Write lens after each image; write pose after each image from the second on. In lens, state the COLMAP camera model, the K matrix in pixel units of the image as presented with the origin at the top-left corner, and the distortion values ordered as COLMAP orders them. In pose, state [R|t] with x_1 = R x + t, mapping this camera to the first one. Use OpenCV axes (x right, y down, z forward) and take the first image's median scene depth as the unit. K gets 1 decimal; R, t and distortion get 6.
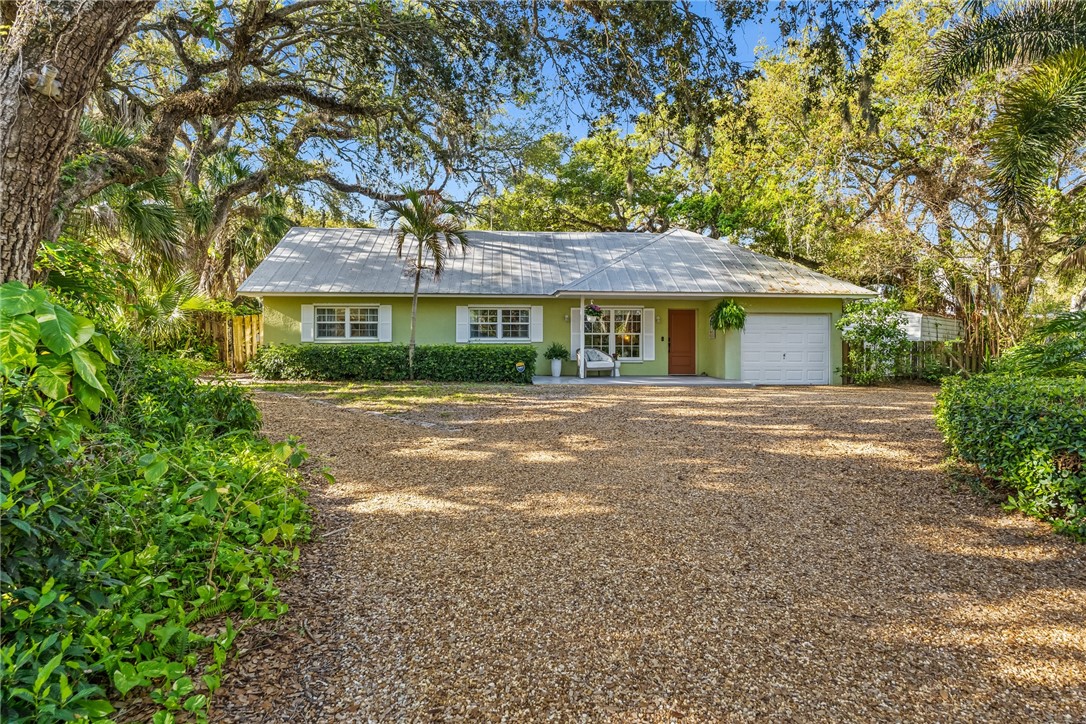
lens RADIAL K [[600.7, 0, 544.6], [0, 600.7, 361.3], [0, 0, 1]] dist [0.000972, 0.000038]
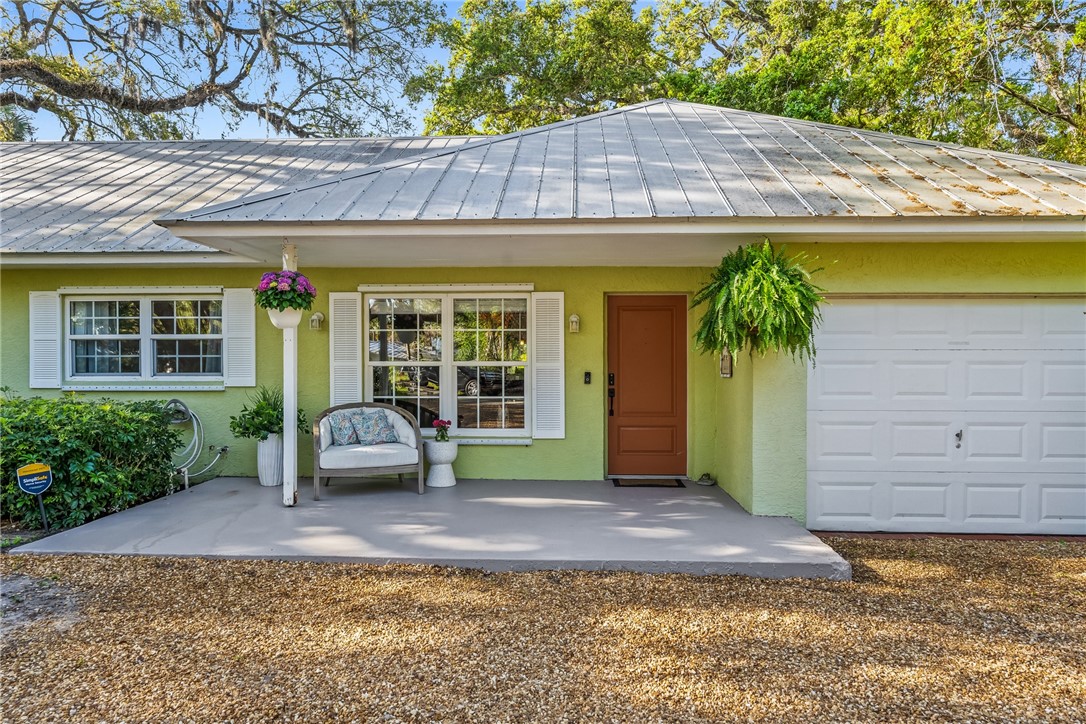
lens RADIAL K [[675.2, 0, 541.2], [0, 675.2, 360.4], [0, 0, 1]] dist [-0.005989, -0.000827]
pose [[0.991458, -0.002315, -0.130405, 0.225008], [-0.001376, 0.999601, -0.028202, -0.036659], [0.130419, 0.028141, 0.991060, 0.613444]]
